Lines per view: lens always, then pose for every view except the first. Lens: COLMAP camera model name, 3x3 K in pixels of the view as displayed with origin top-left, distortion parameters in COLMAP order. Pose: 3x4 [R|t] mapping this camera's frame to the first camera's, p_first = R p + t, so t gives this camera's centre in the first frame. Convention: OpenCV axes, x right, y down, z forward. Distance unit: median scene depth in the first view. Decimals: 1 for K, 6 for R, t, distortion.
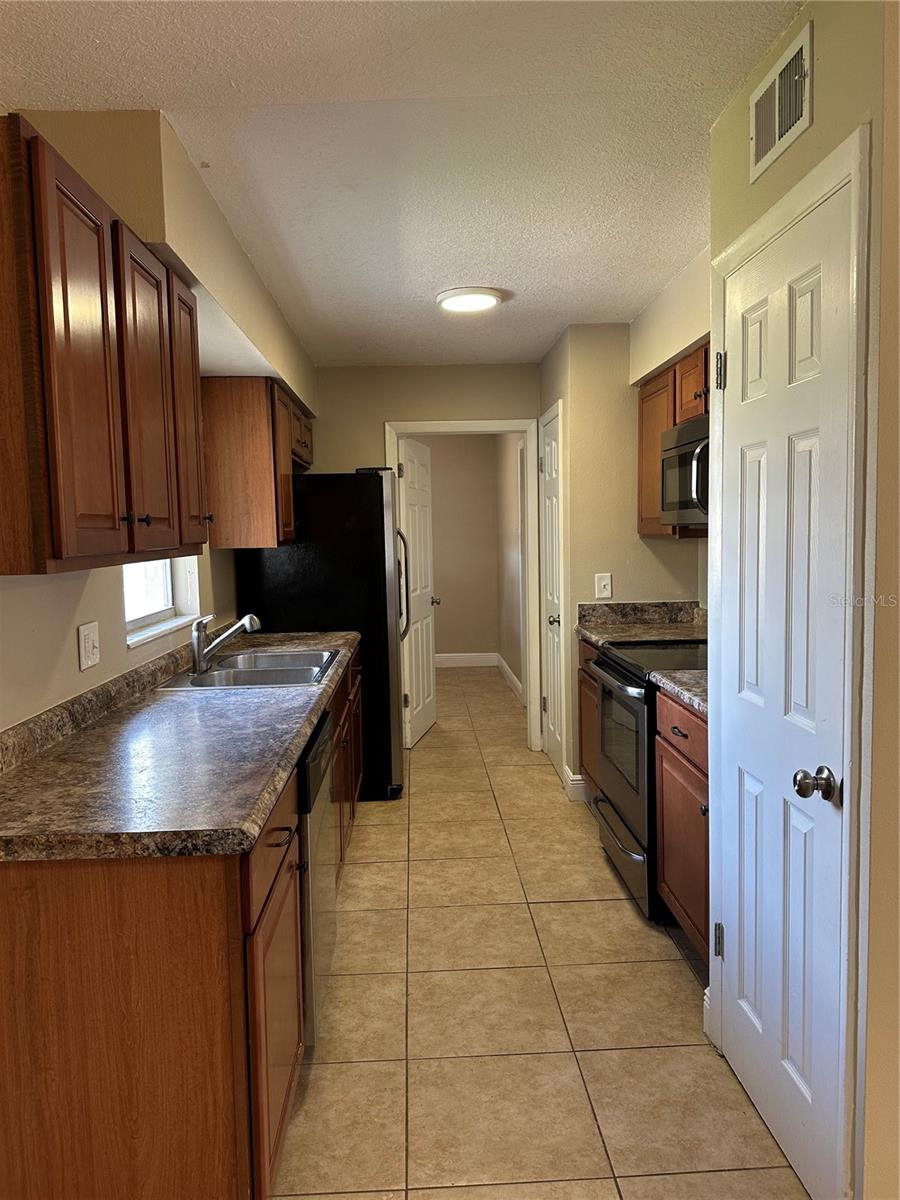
lens RADIAL K [[847.8, 0, 455.1], [0, 847.8, 589.2], [0, 0, 1]] dist [0.062450, -0.078561]
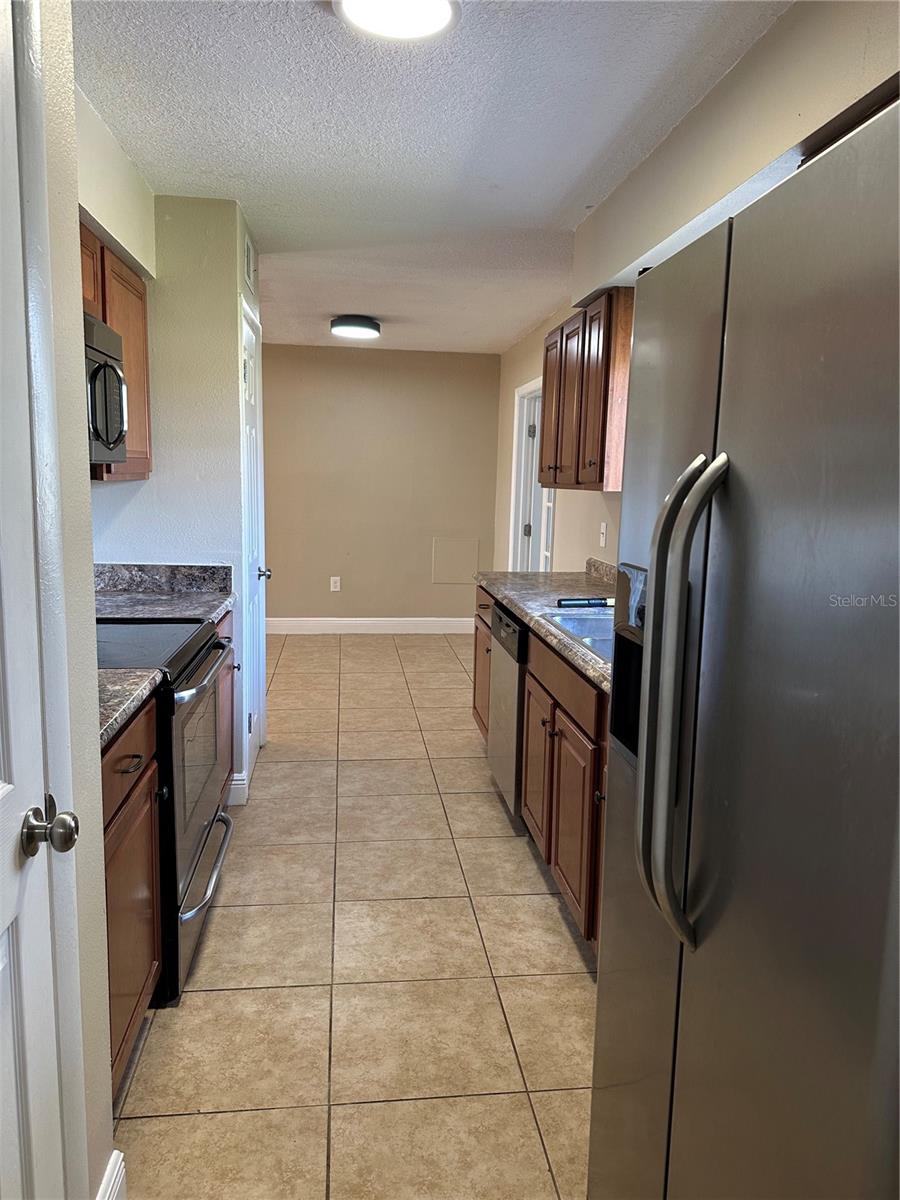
lens RADIAL K [[847.8, 0, 446.3], [0, 847.8, 599.1], [0, 0, 1]] dist [0.062450, -0.078561]
pose [[-0.997777, 0.004881, -0.066461, 0.027967], [-0.009644, 0.976238, 0.216486, -0.129097], [0.065939, 0.216646, -0.974021, 1.854435]]
